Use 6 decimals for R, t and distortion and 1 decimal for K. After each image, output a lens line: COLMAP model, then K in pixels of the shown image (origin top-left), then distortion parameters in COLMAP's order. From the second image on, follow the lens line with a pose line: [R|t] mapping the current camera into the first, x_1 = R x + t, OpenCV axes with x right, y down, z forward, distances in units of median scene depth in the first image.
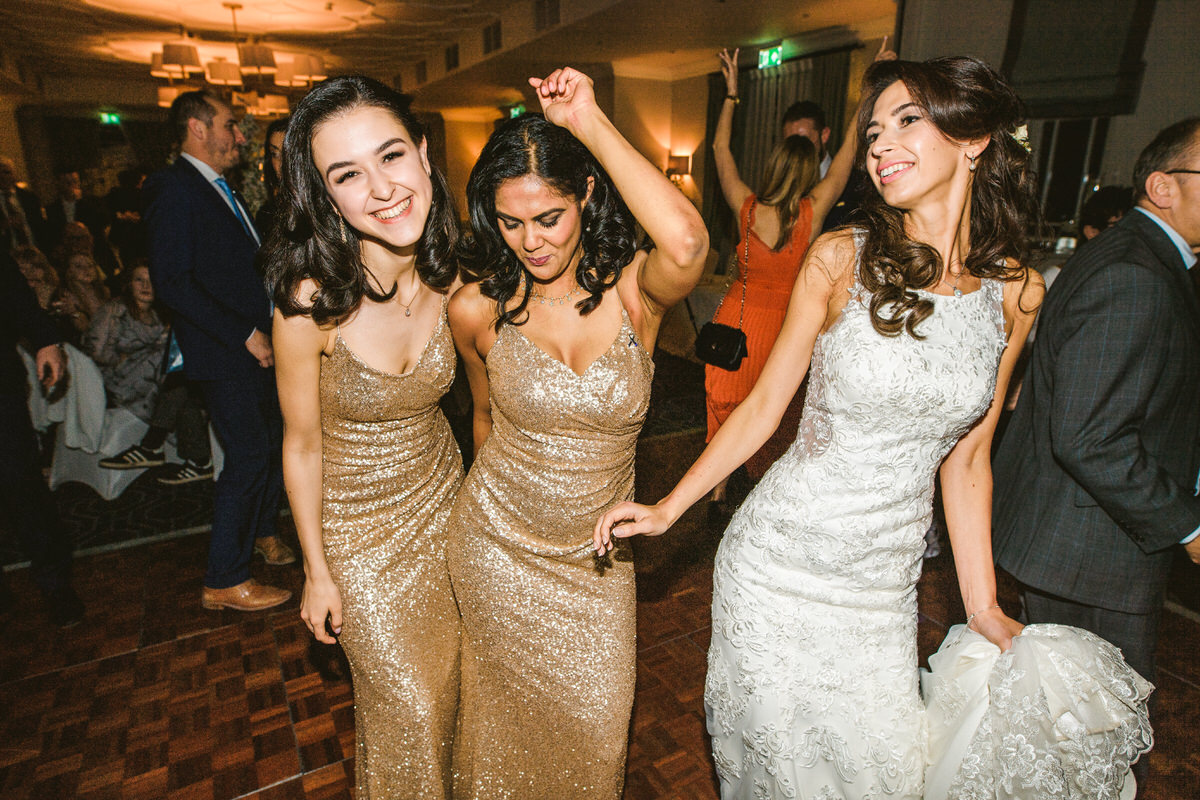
lens RADIAL K [[707.4, 0, 600.0], [0, 707.4, 400.0], [0, 0, 1]] dist [-0.005736, -0.002949]
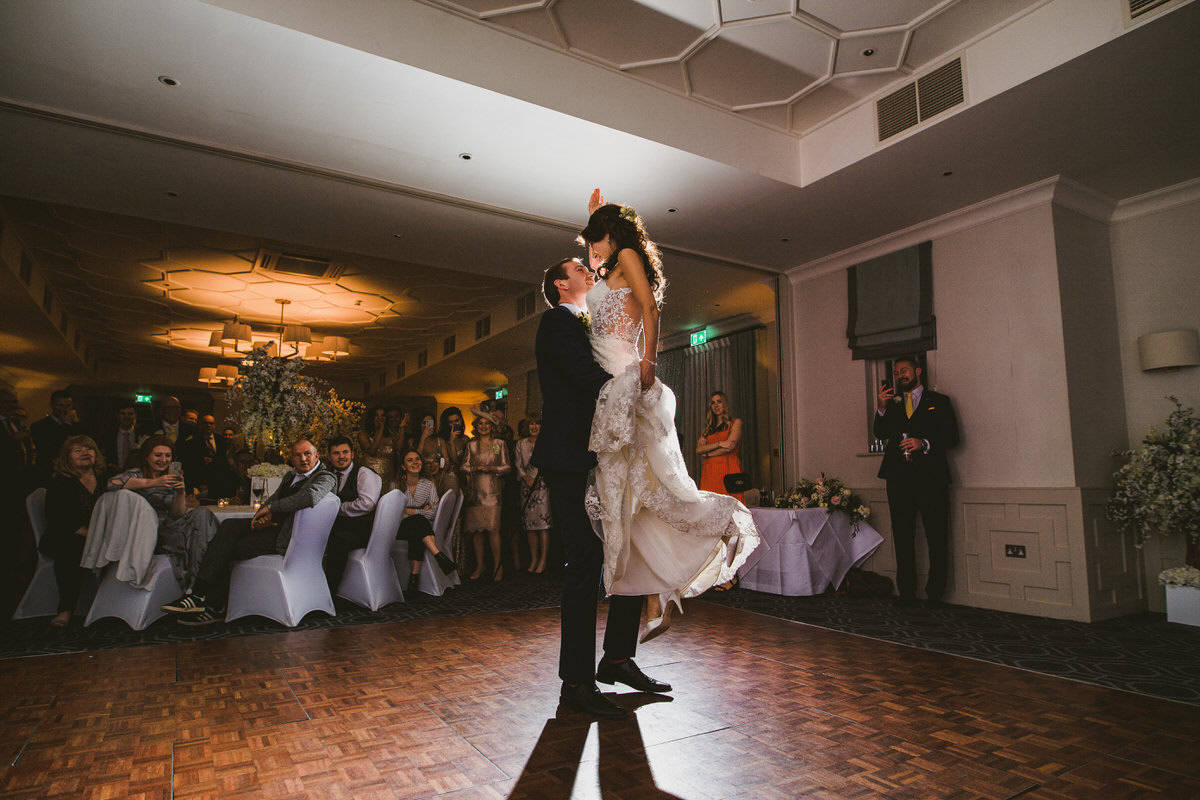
lens RADIAL K [[707.4, 0, 600.0], [0, 707.4, 400.0], [0, 0, 1]] dist [-0.005736, -0.002949]
pose [[0.999559, 0.001871, 0.029640, 0.022016], [0.010239, 0.915126, -0.403039, 0.133199], [-0.027878, 0.403164, 0.914703, -0.128950]]
